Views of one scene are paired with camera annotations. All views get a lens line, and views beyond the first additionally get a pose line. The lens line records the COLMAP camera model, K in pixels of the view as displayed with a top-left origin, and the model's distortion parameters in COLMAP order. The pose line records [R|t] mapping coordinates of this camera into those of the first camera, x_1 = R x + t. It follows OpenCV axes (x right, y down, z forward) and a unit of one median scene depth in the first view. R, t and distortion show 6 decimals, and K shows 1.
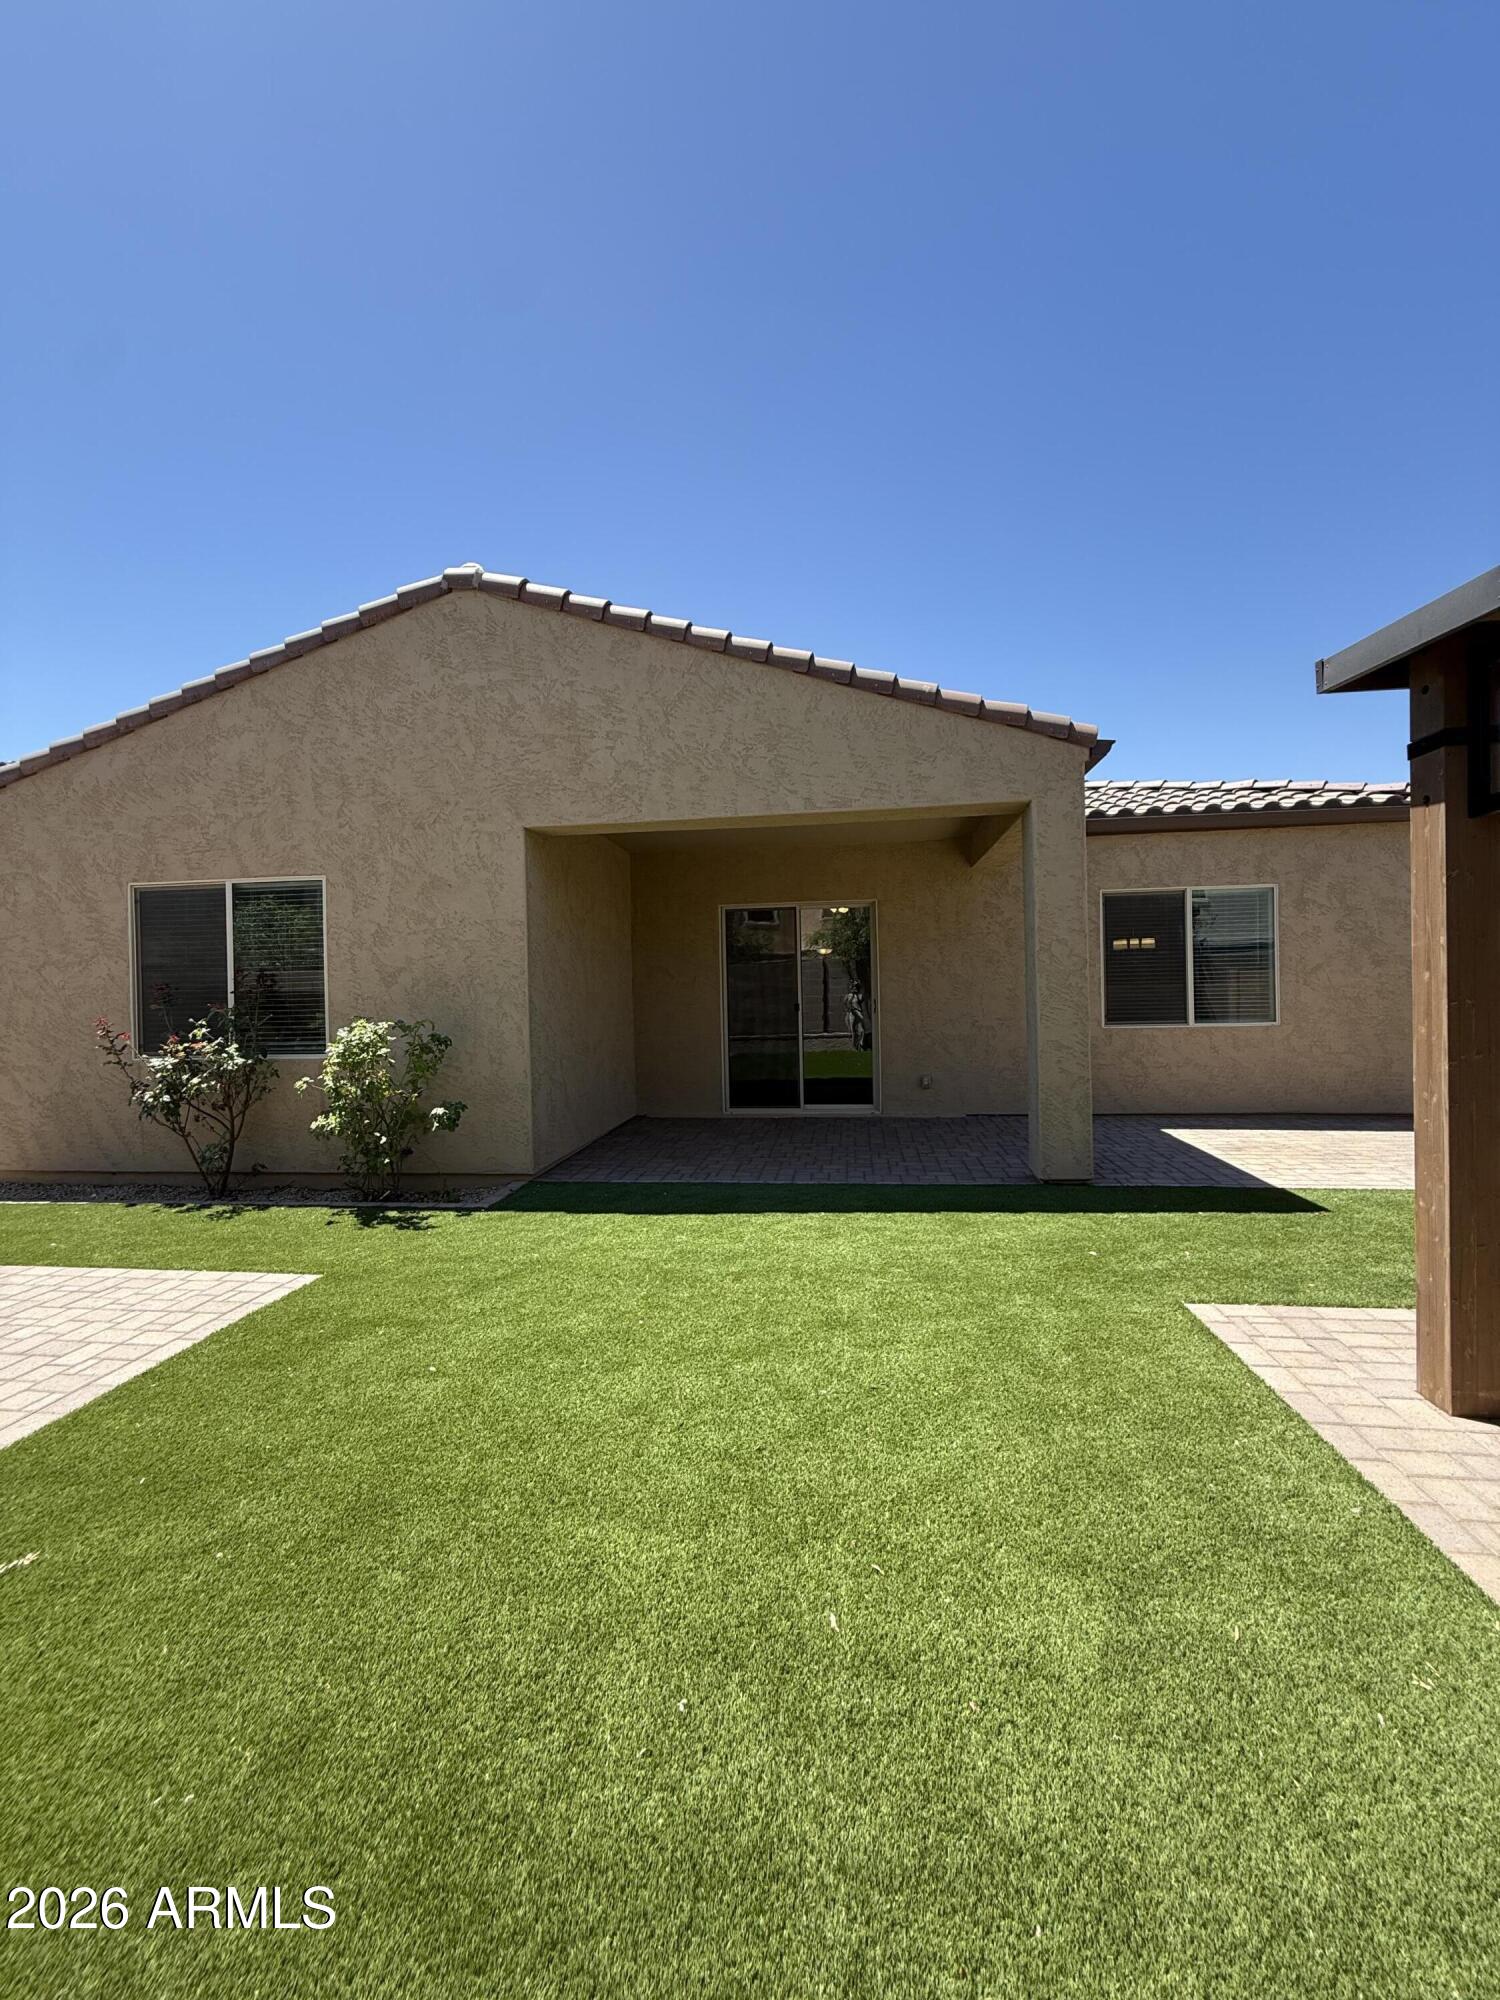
lens RADIAL K [[799.5, 0, 750.0], [0, 799.5, 1000.0], [0, 0, 1]] dist [0.000205, 0.000168]
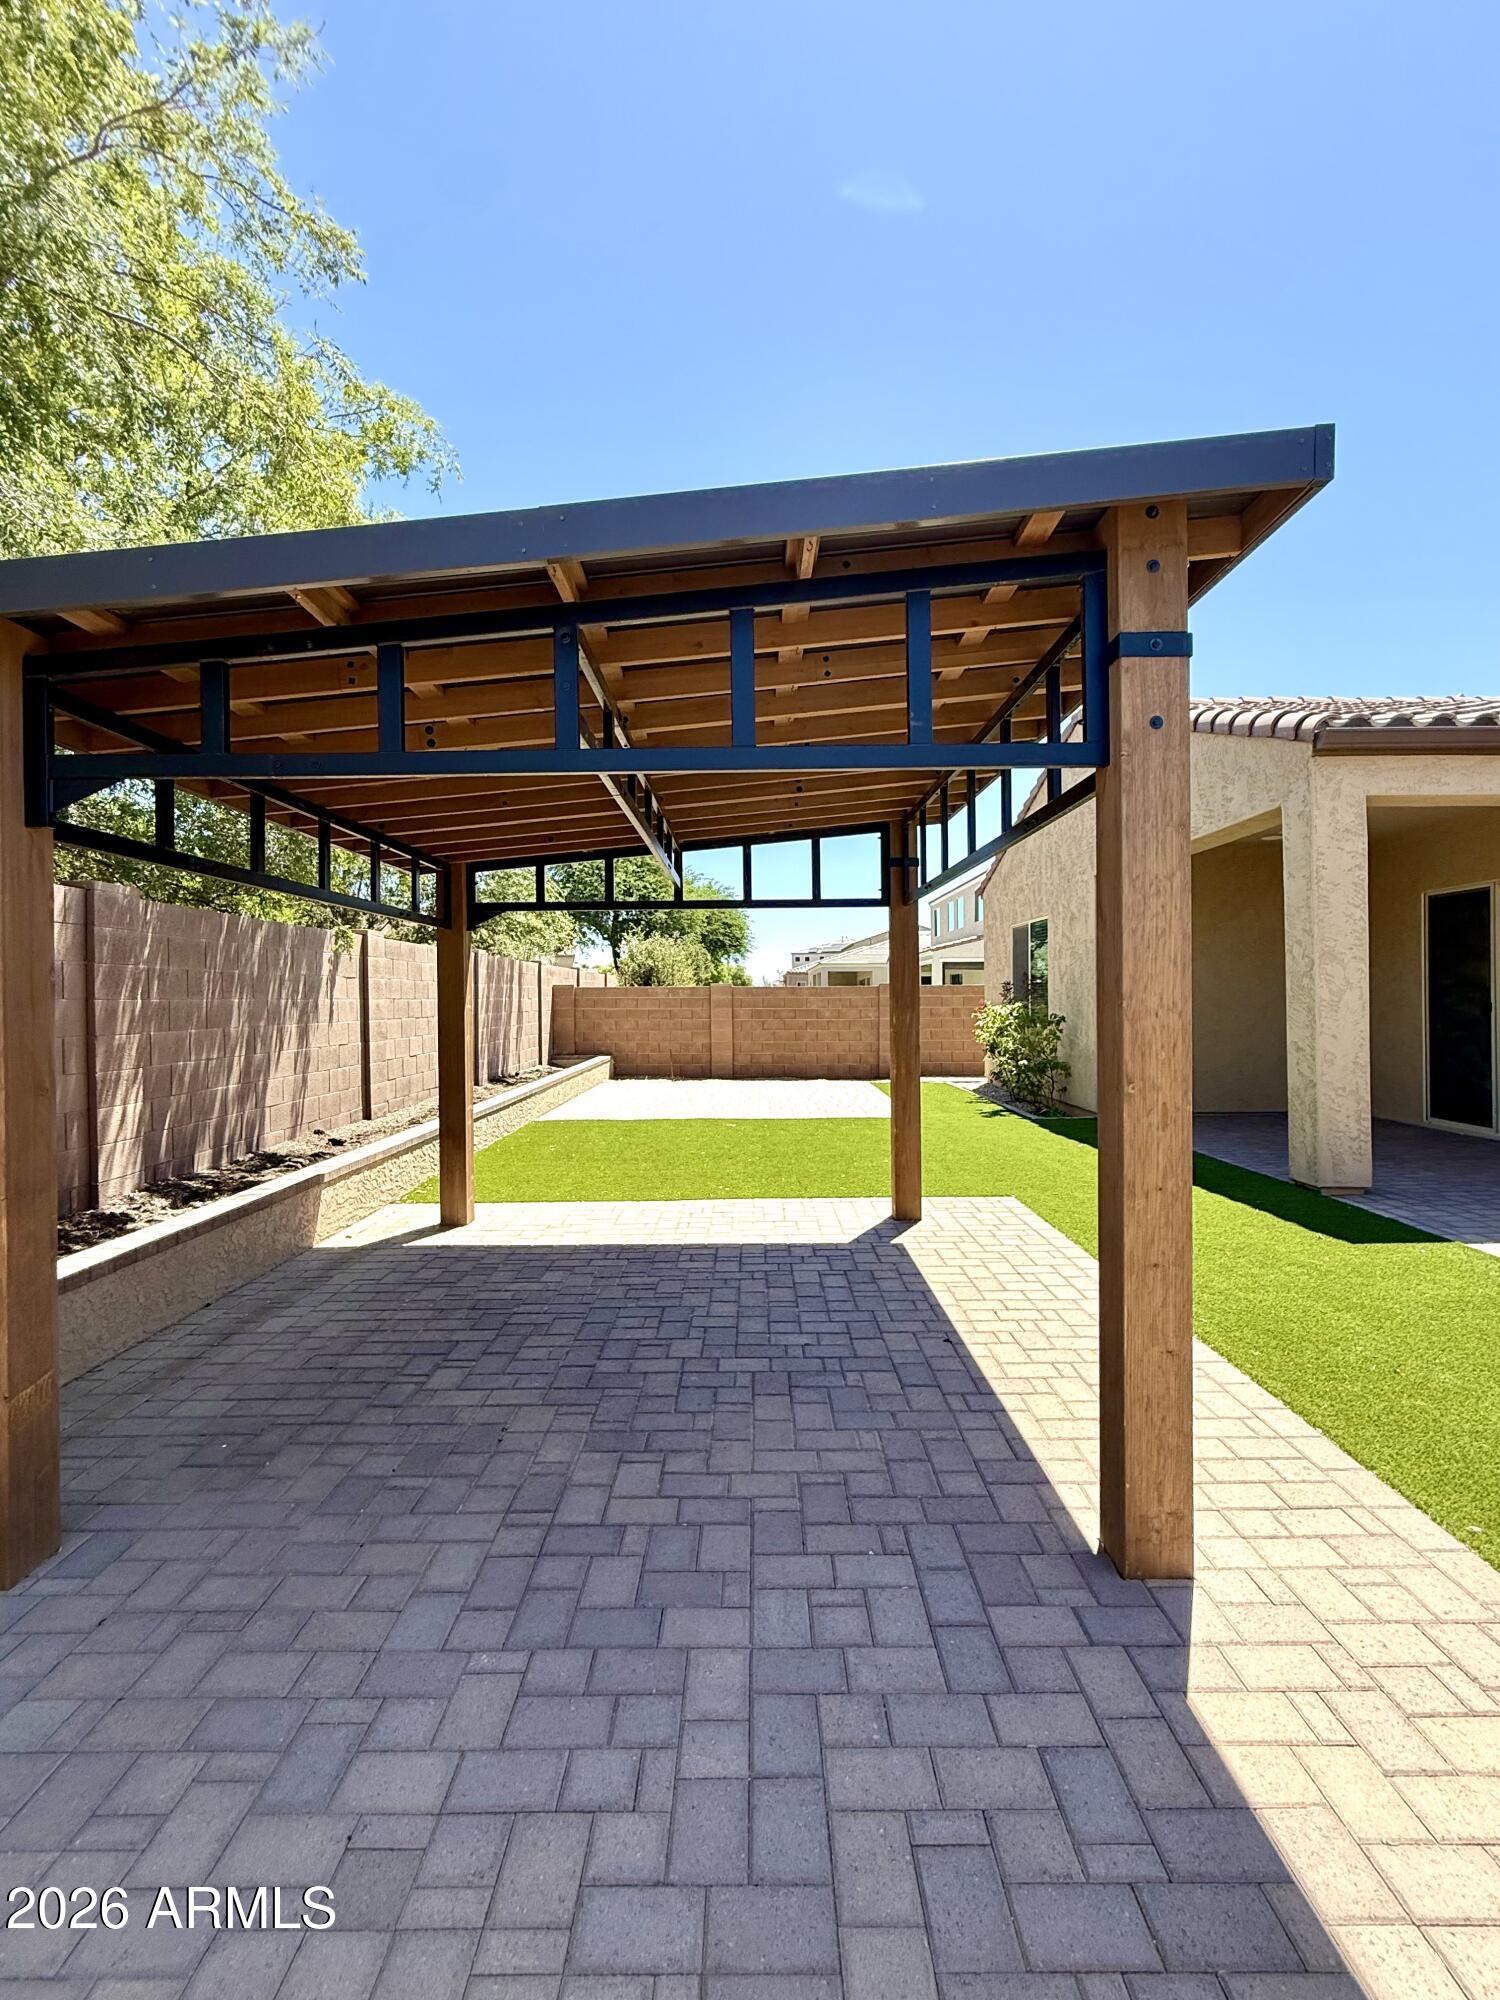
lens RADIAL K [[933.9, 0, 750.0], [0, 933.9, 1000.0], [0, 0, 1]] dist [0.002248, 0.000073]
pose [[0.122588, 0.020207, -0.992252, 1.264956], [-0.003784, 0.999795, 0.019893, -0.019761], [0.992450, 0.001316, 0.122640, 0.154337]]
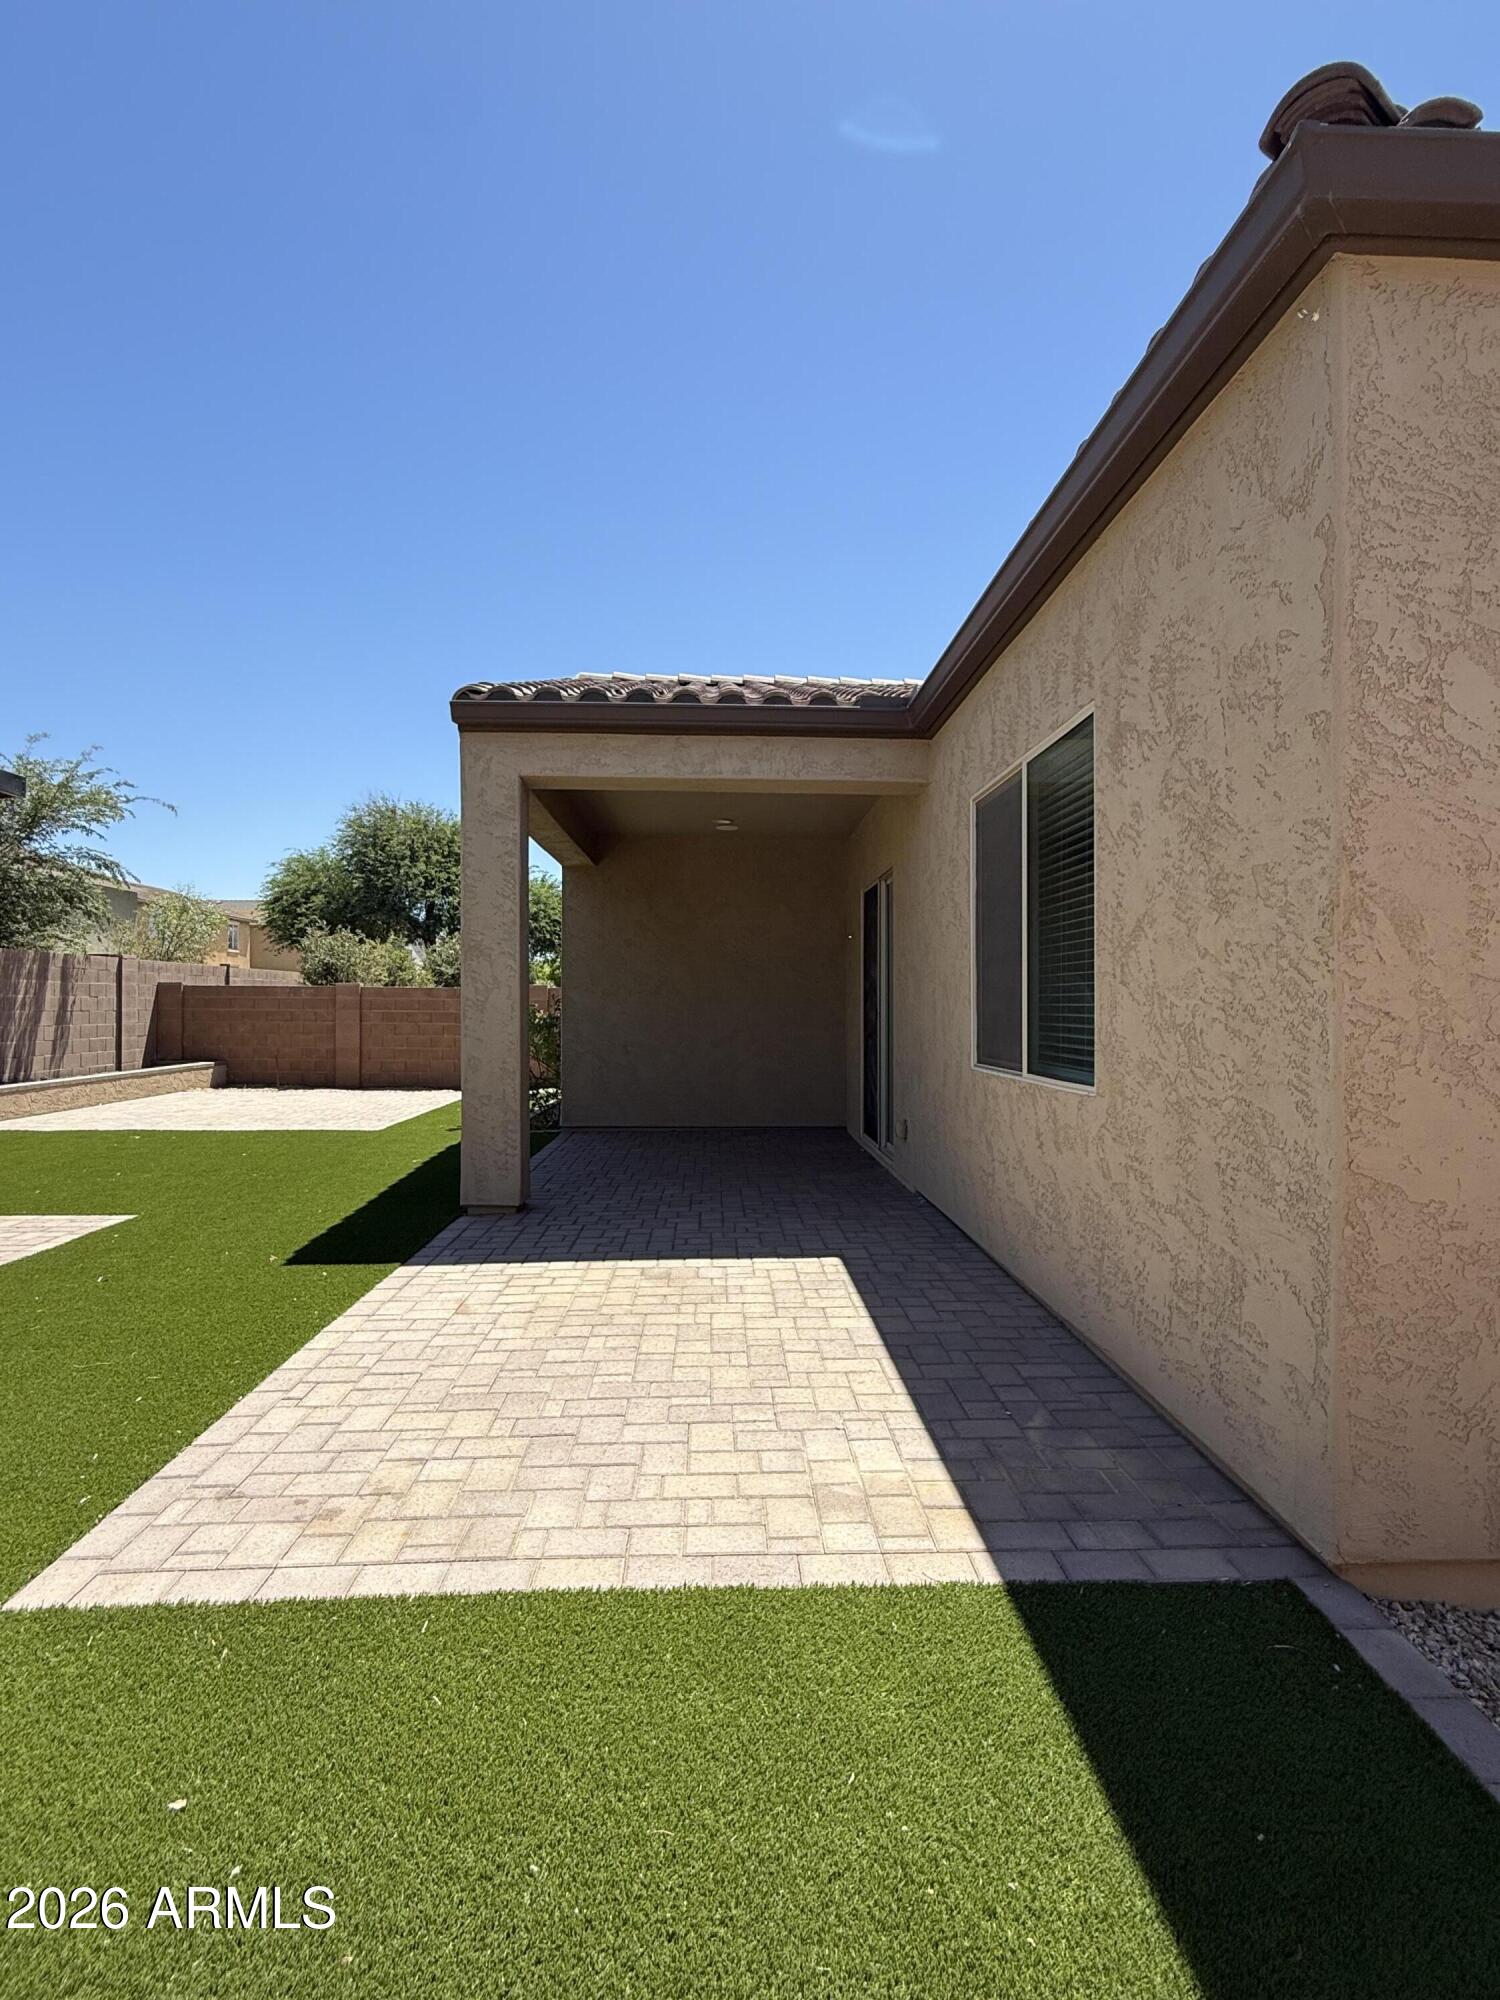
lens RADIAL K [[1016.7, 0, 750.0], [0, 1016.7, 1000.0], [0, 0, 1]] dist [-0.001005, 0.001044]
pose [[0.163037, 0.014372, -0.986515, 1.365452], [-0.016246, 0.999797, 0.011880, -0.017718], [0.986486, 0.014090, 0.163237, 0.976476]]
